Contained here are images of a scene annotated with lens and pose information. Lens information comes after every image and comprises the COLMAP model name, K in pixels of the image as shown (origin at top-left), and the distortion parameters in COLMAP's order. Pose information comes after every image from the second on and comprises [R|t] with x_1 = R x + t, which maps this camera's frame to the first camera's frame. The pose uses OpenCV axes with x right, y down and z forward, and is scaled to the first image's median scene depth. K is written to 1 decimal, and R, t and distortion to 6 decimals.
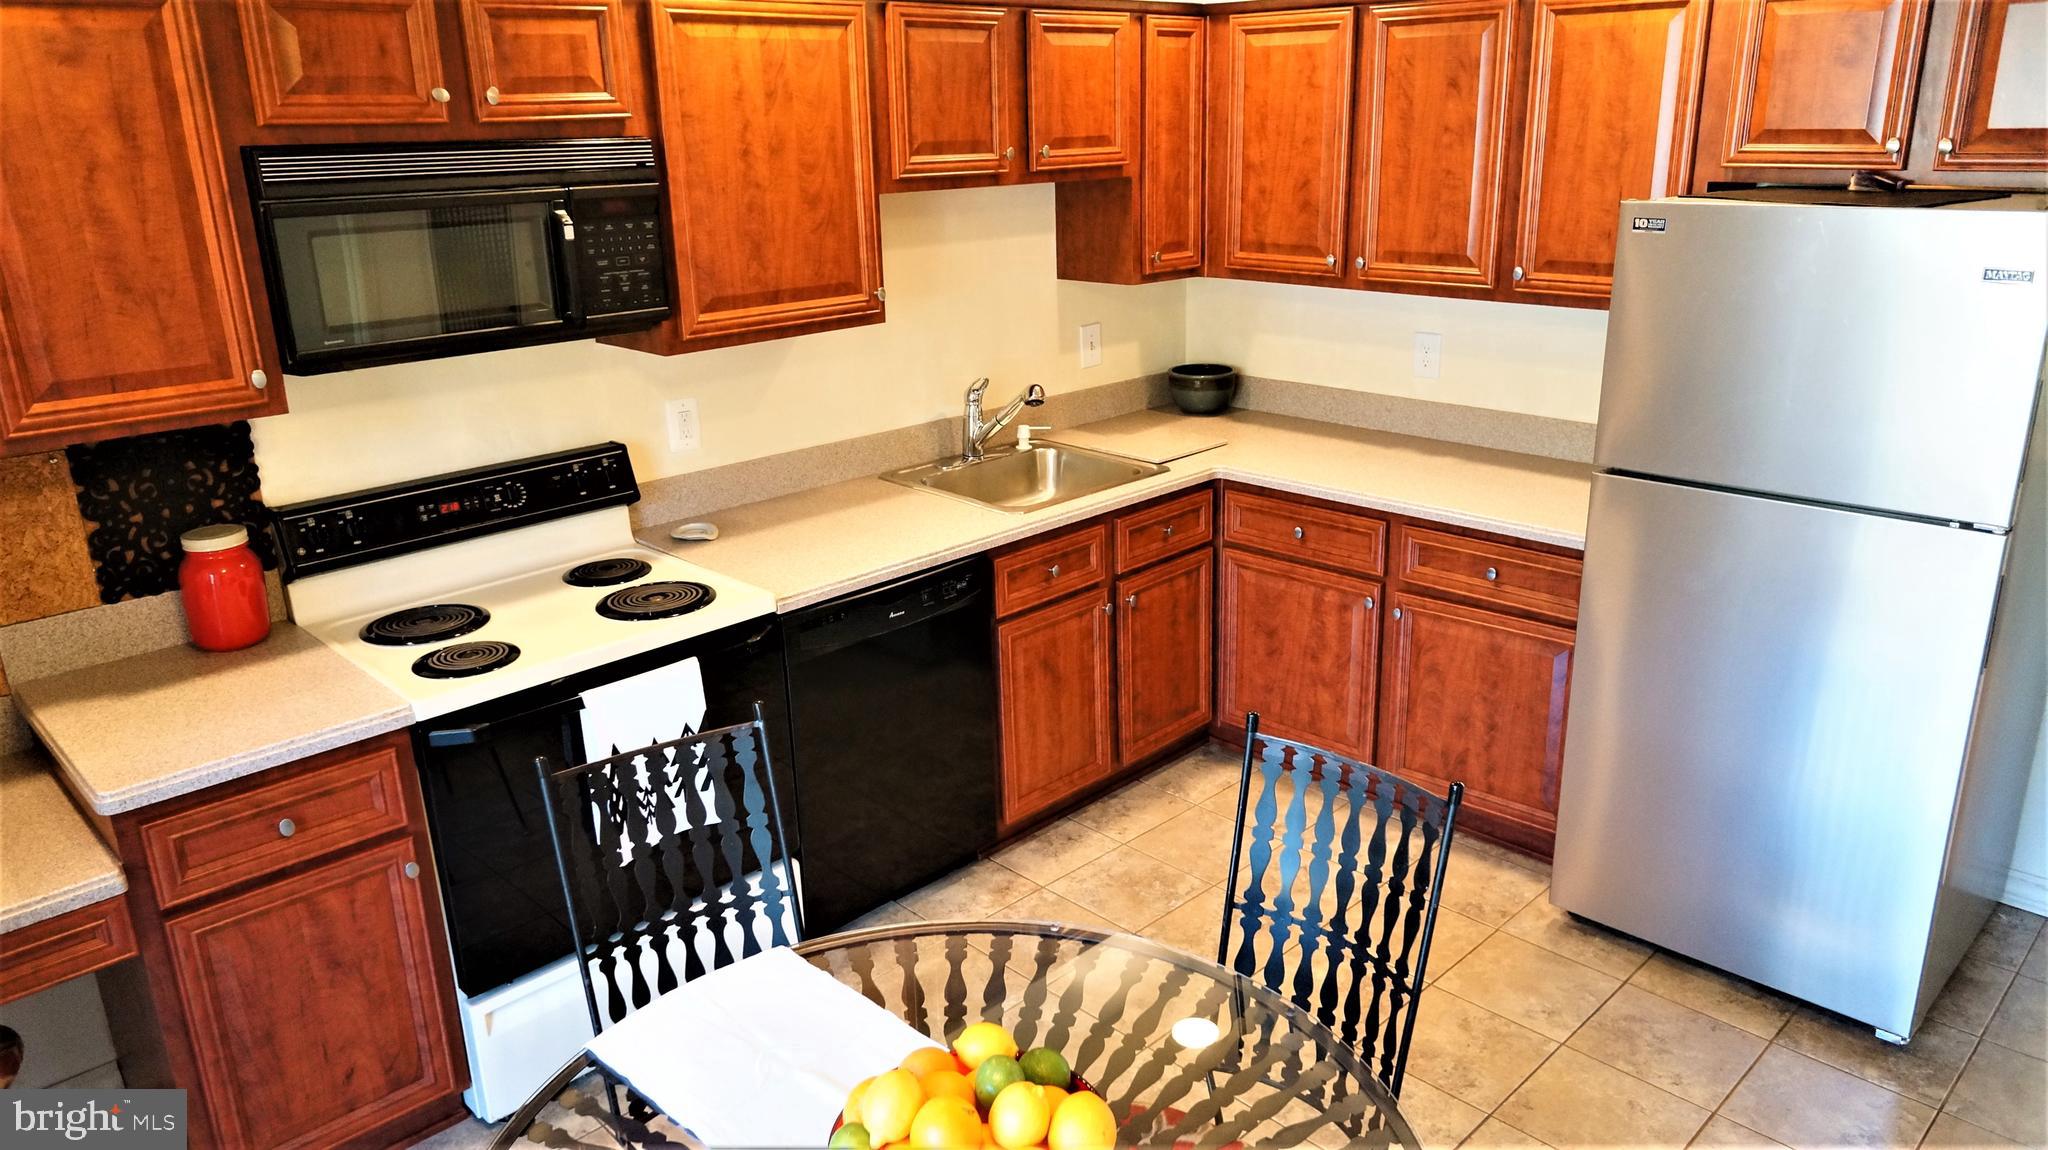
lens RADIAL K [[1391.3, 0, 1028.6], [0, 1391.3, 564.2], [0, 0, 1]] dist [-0.005535, -0.000239]
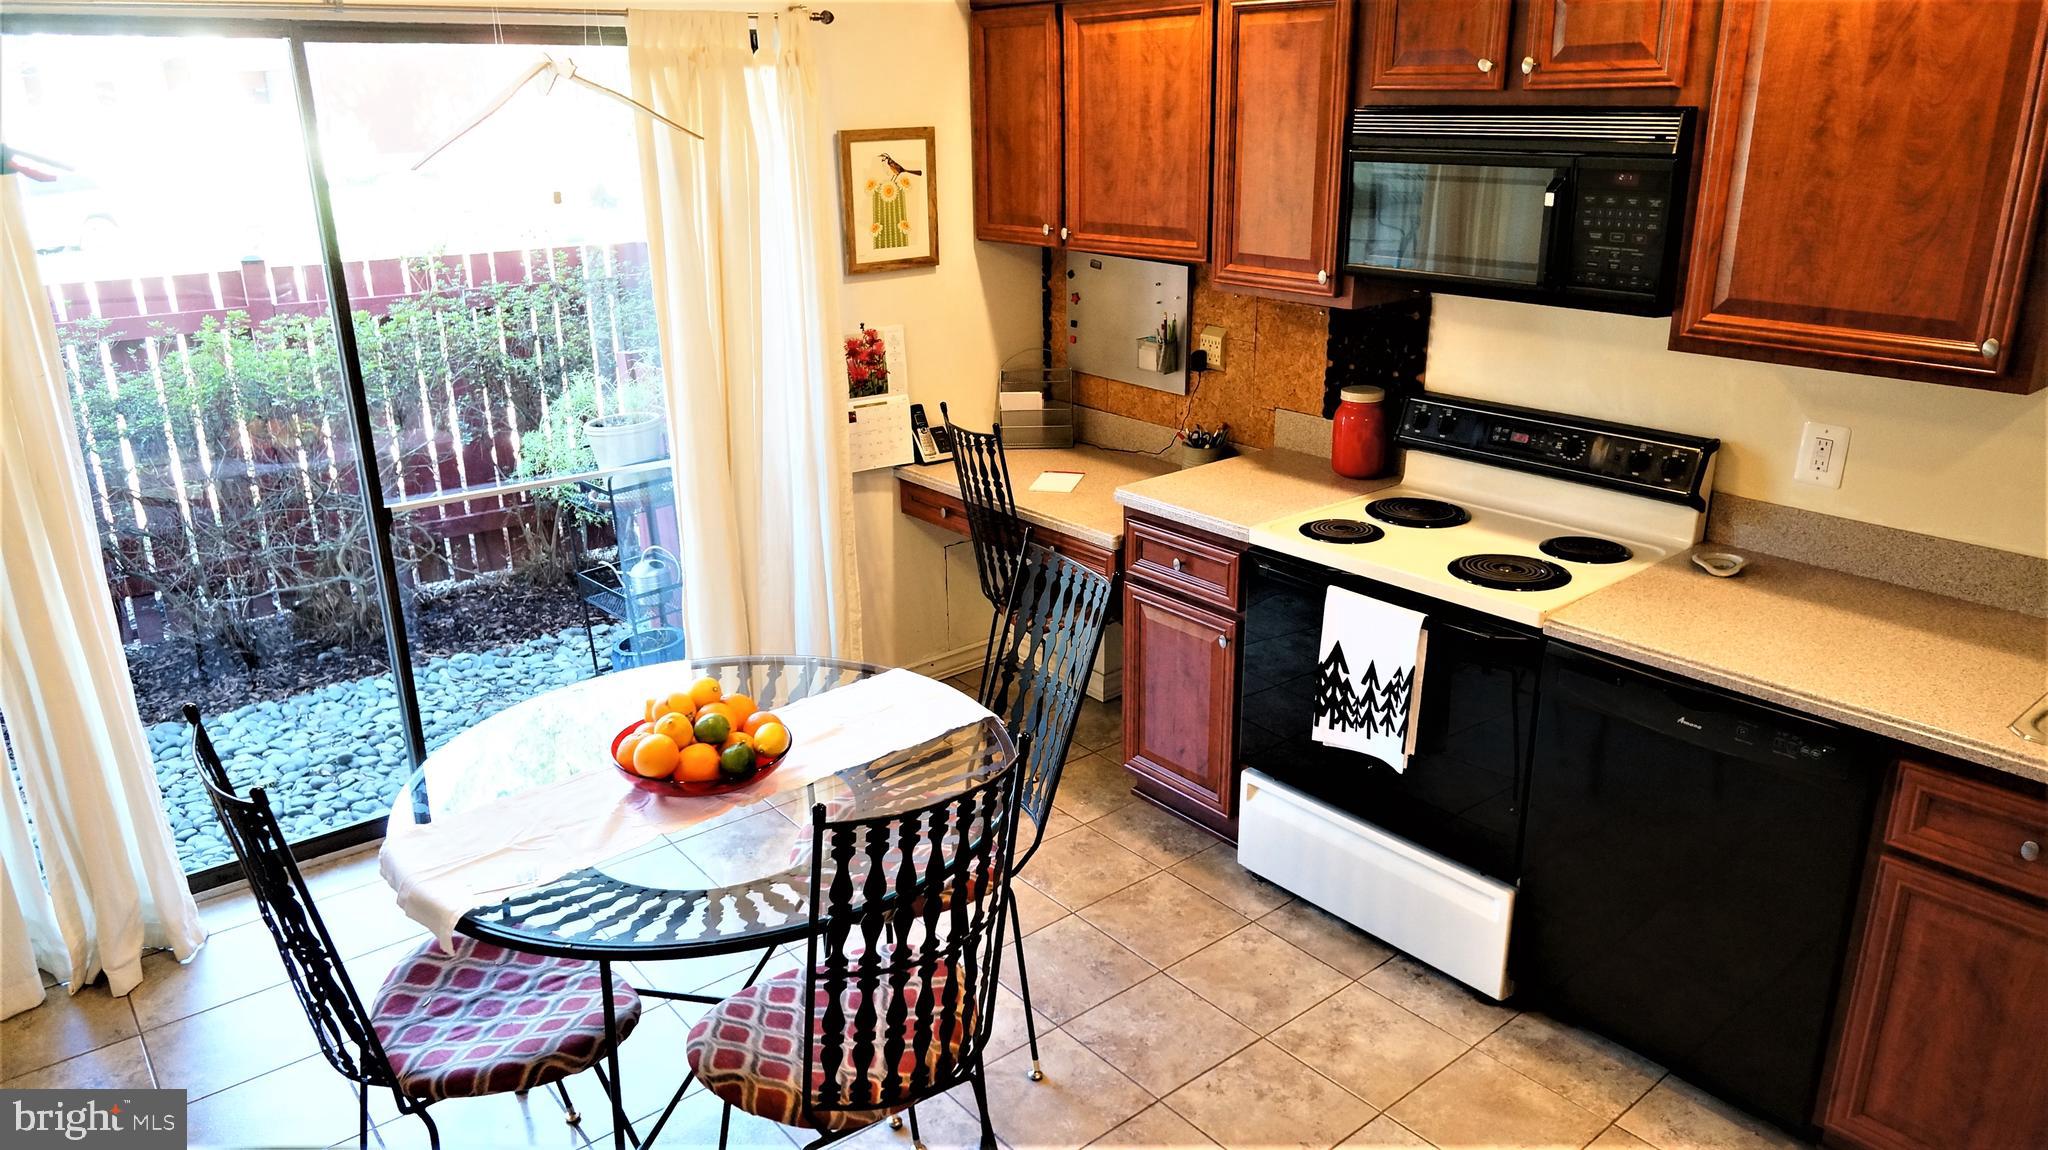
lens RADIAL K [[1391.3, 0, 1028.6], [0, 1391.3, 564.2], [0, 0, 1]] dist [-0.005535, -0.000239]
pose [[-0.087631, 0.341653, -0.935732, 0.610692], [-0.290554, 0.889734, 0.352068, -0.201767], [0.952837, 0.302733, 0.021301, 0.563598]]
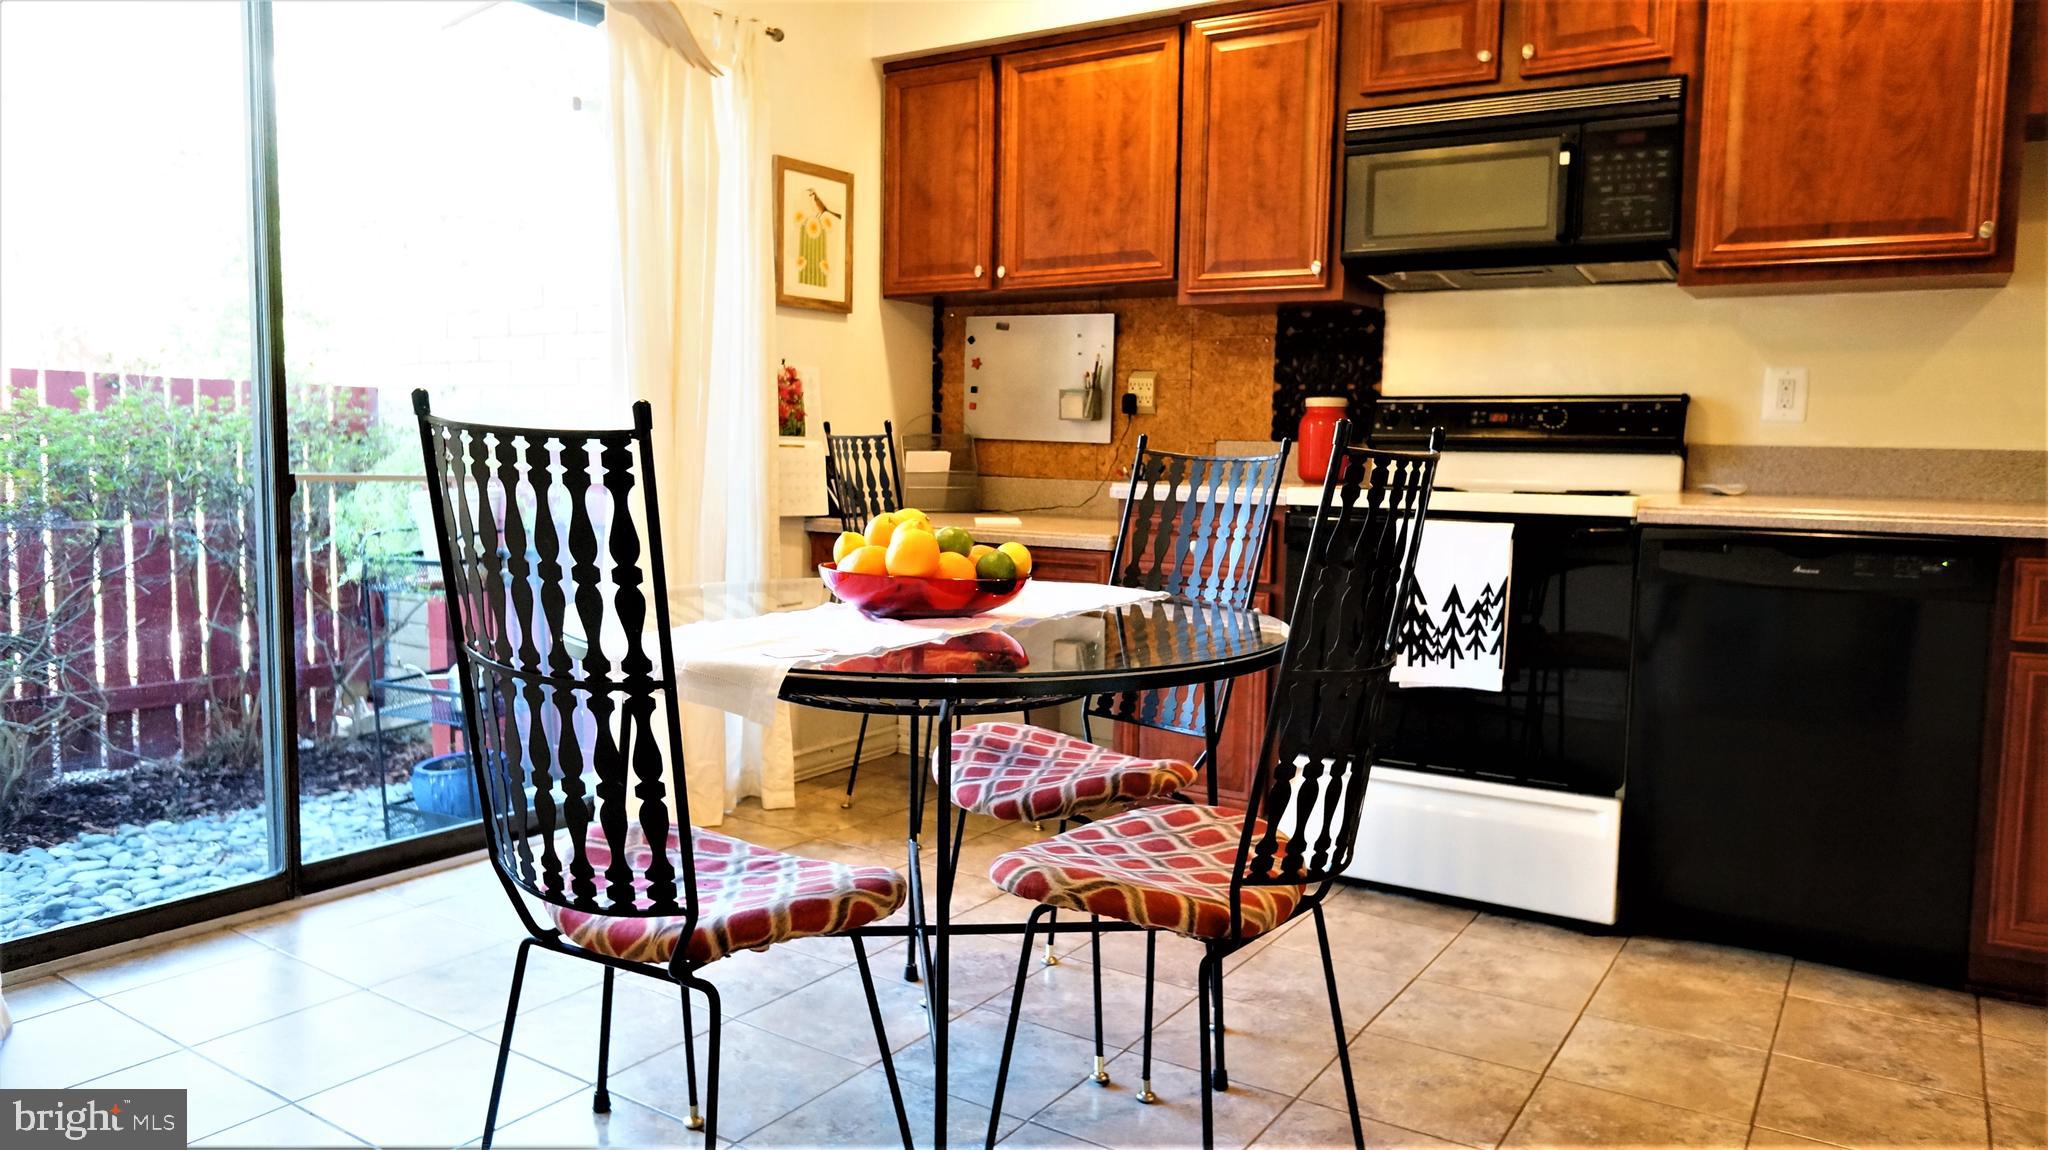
lens RADIAL K [[1391.3, 0, 1028.6], [0, 1391.3, 564.2], [0, 0, 1]] dist [-0.005535, -0.000239]
pose [[0.221810, 0.112697, -0.968556, 0.583710], [-0.321730, 0.946131, 0.036408, 0.144797], [0.920484, 0.303538, 0.246119, 0.335412]]
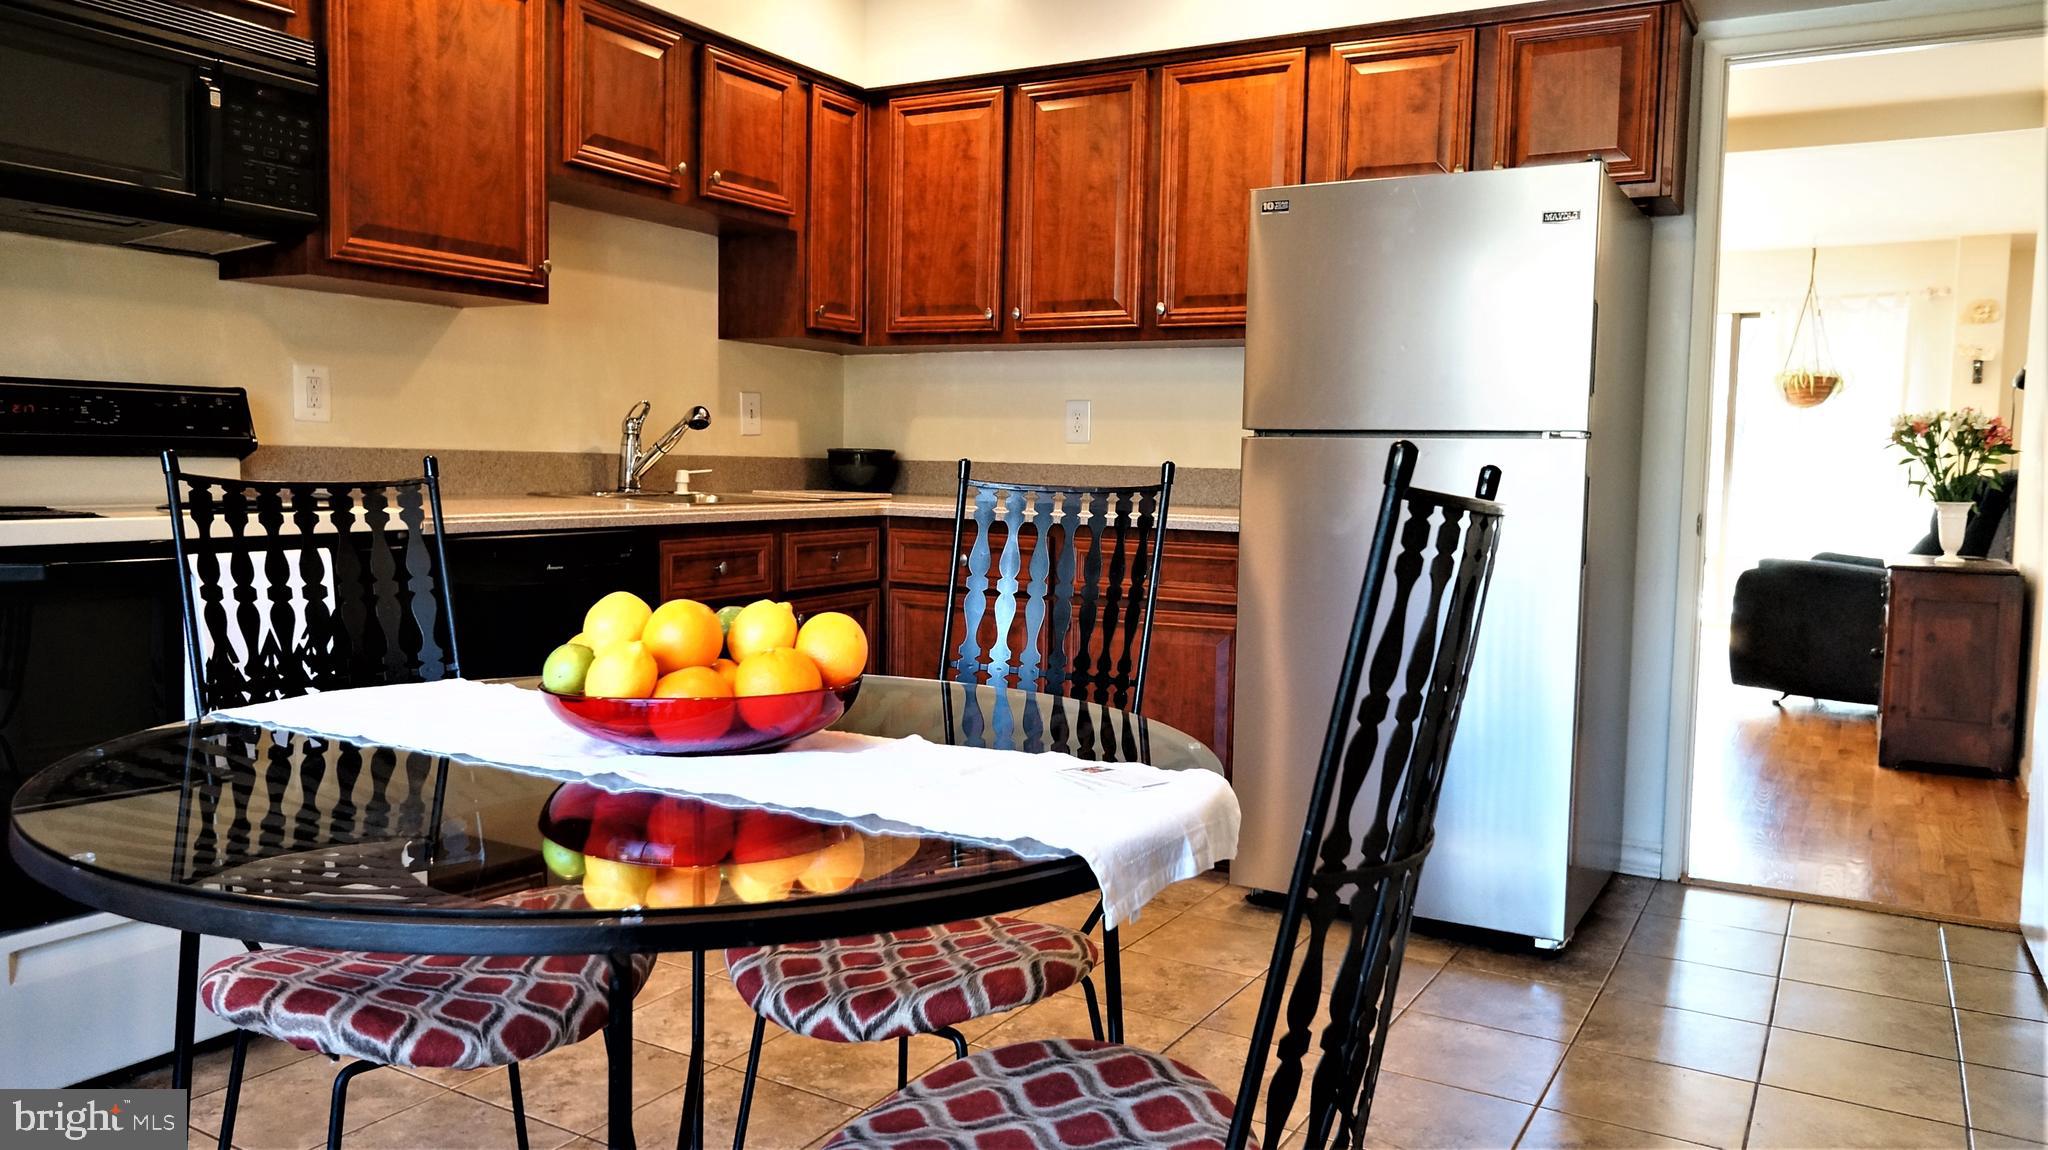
lens RADIAL K [[1433.5, 0, 1027.8], [0, 1433.5, 566.7], [0, 0, 1]] dist [-0.007407, 0.003233]
pose [[0.965061, 0.024814, 0.260849, -0.037298], [0.037229, 0.972421, -0.230241, 0.251757], [-0.259369, 0.231907, 0.937522, 0.022567]]
